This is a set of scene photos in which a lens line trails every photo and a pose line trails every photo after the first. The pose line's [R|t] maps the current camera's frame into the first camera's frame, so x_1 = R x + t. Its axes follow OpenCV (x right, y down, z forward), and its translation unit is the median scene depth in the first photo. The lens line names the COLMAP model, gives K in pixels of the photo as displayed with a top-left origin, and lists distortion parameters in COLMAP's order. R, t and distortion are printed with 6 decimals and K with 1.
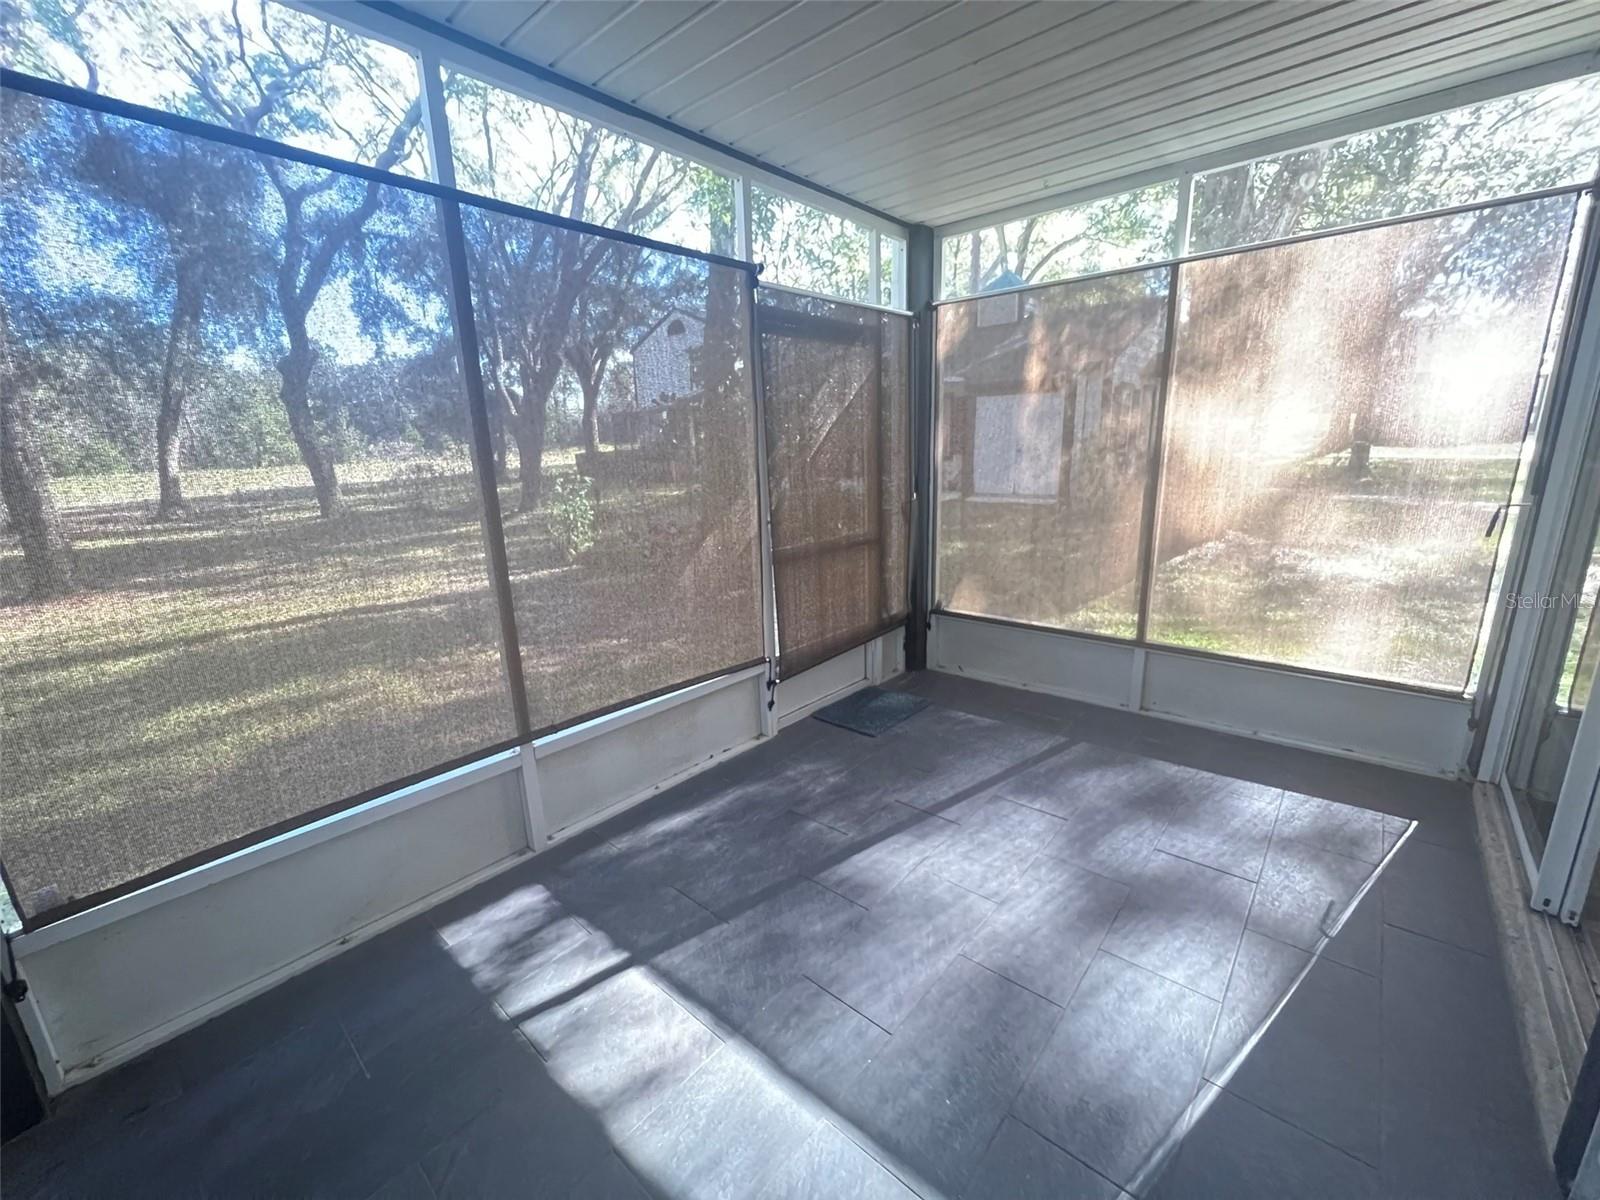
lens RADIAL K [[643.2, 0, 800.0], [0, 643.2, 600.0], [0, 0, 1]] dist [0.000468, -0.000065]
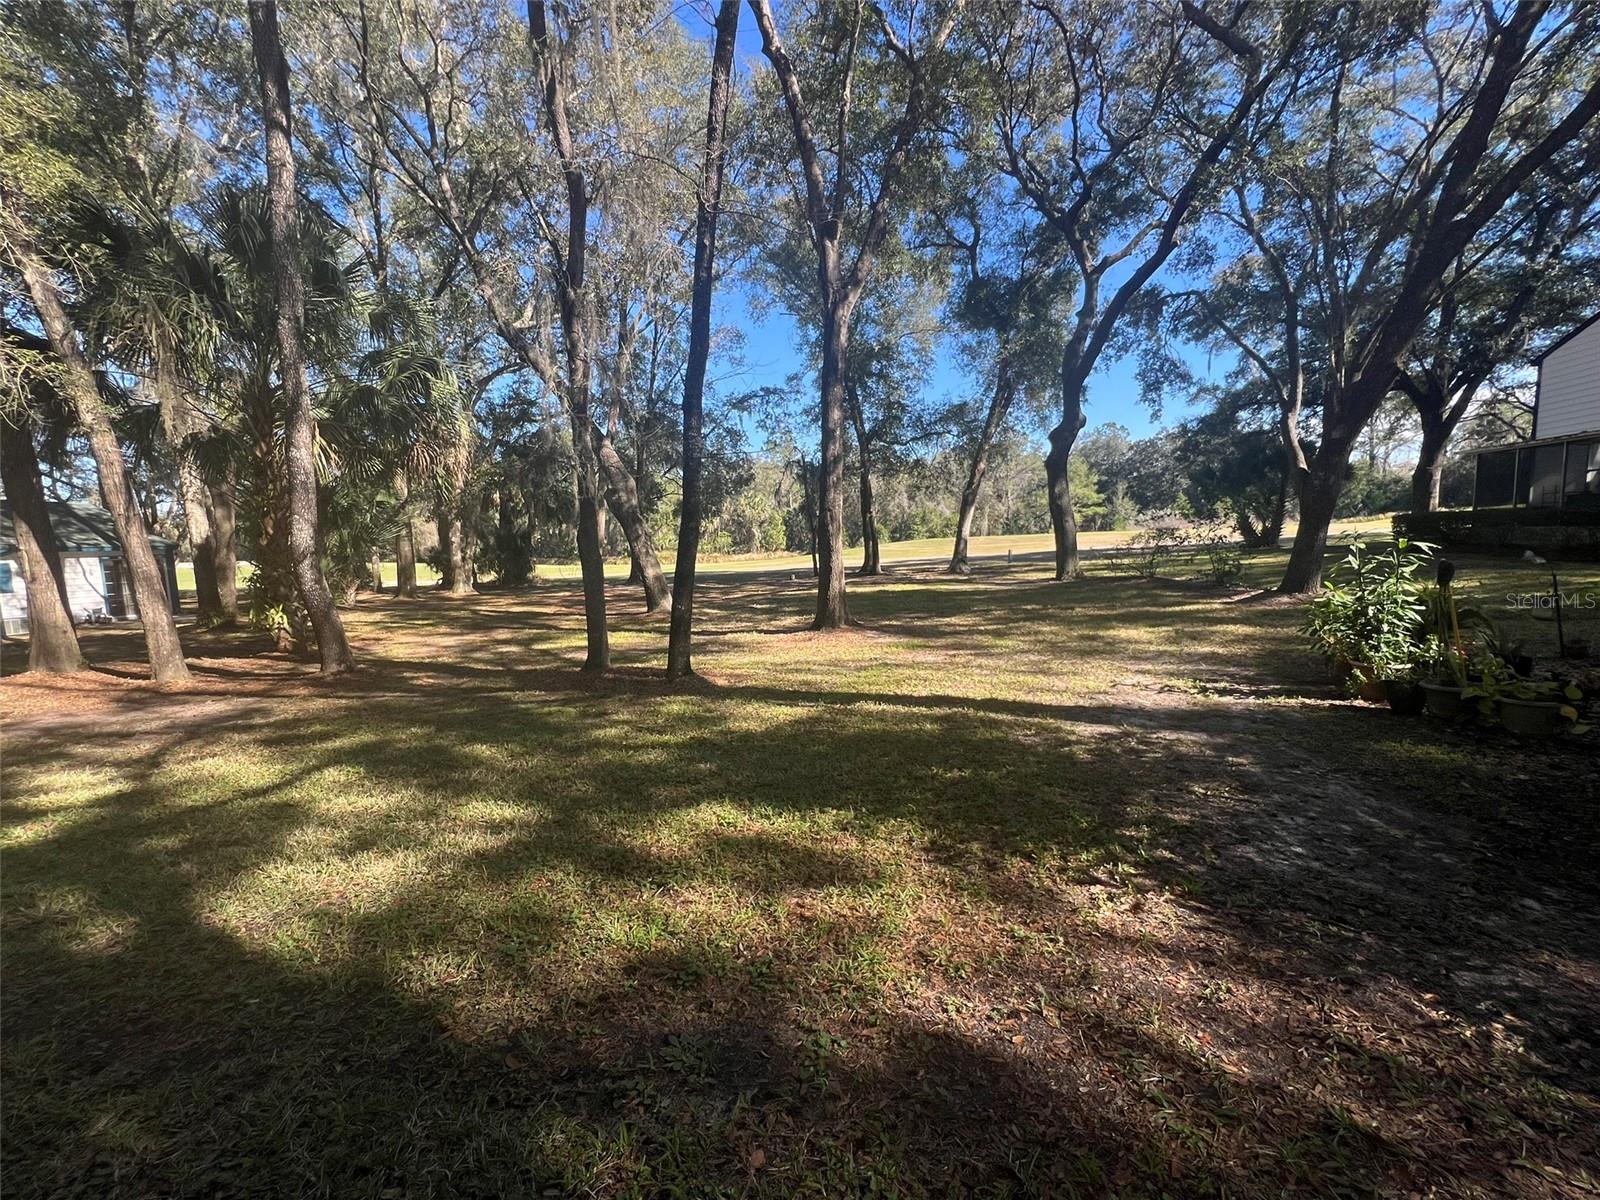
lens RADIAL K [[653.8, 0, 800.0], [0, 653.8, 600.0], [0, 0, 1]] dist [0.008166, 0.000256]
pose [[0.492216, 0.097040, -0.865047, -0.204585], [-0.188954, 0.981982, 0.002642, -0.091744], [0.849718, 0.162154, 0.501683, 0.561333]]
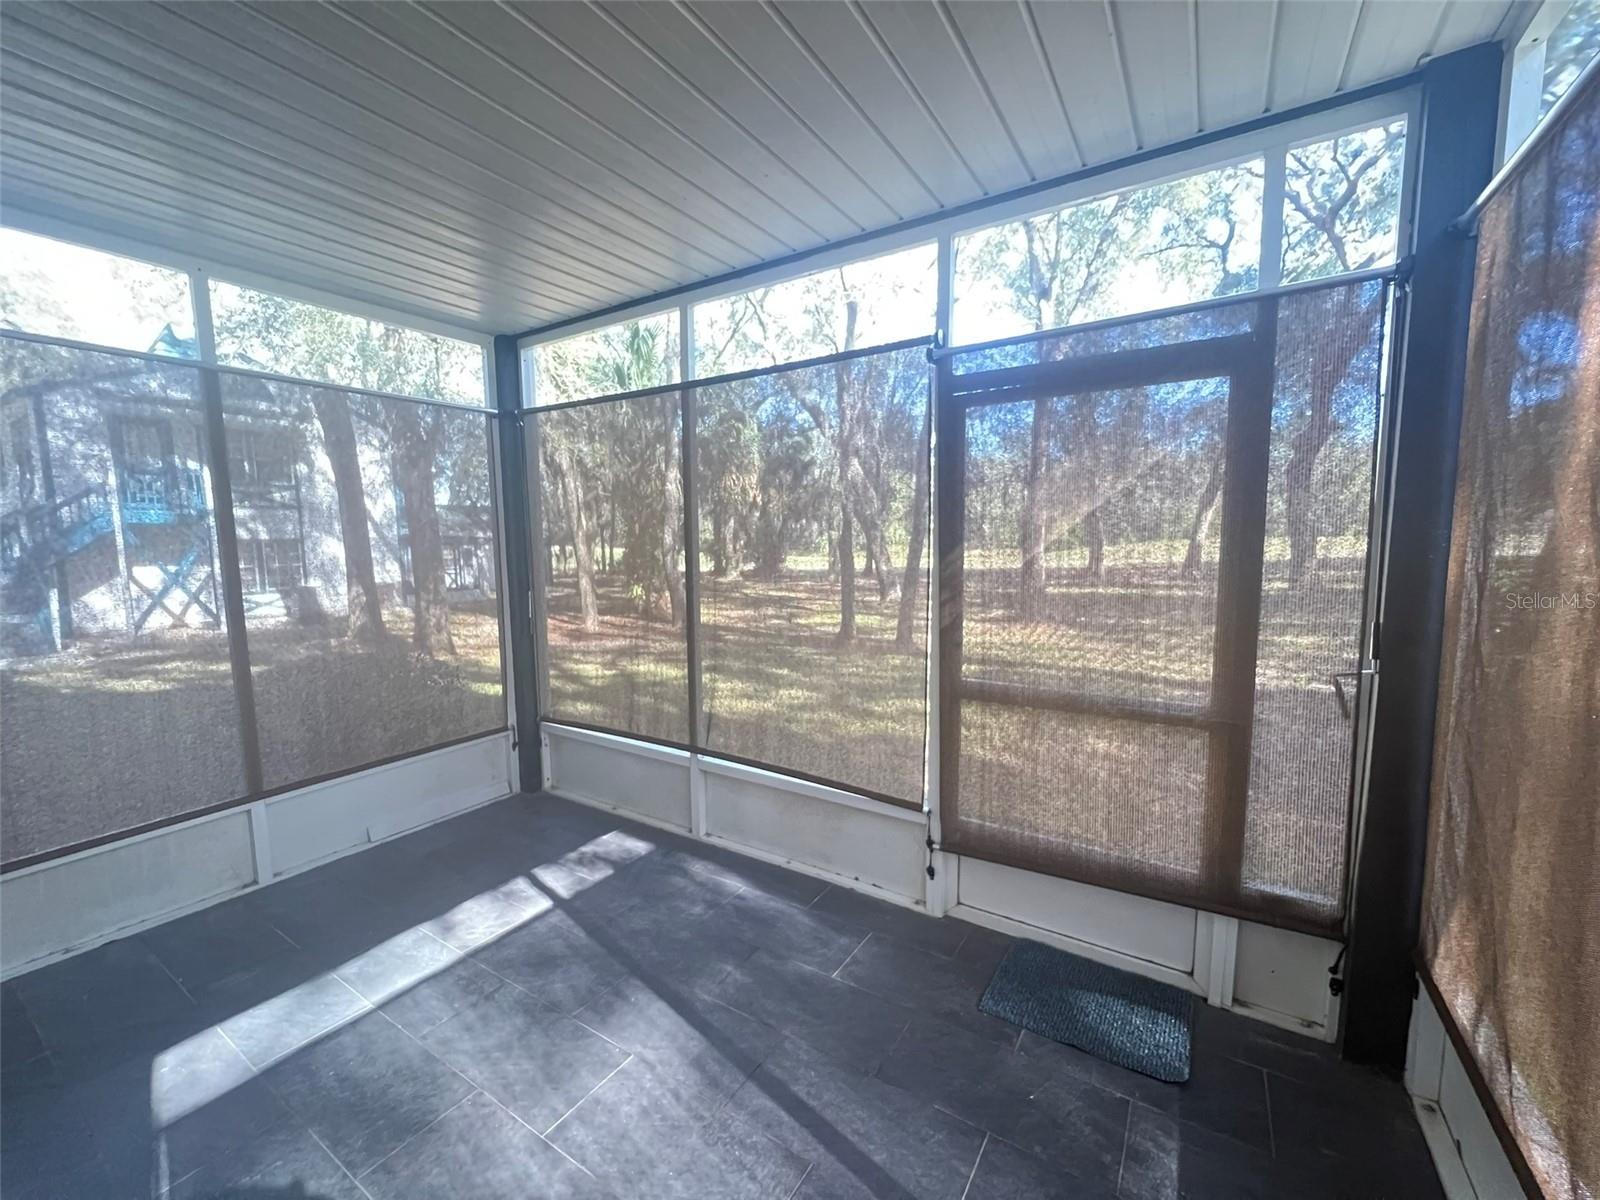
lens RADIAL K [[643.2, 0, 800.0], [0, 643.2, 600.0], [0, 0, 1]] dist [0.000468, -0.000065]
pose [[0.163000, 0.123029, -0.978925, 0.371499], [-0.224736, 0.970742, 0.084580, -0.106336], [0.960690, 0.206214, 0.185880, 0.362358]]
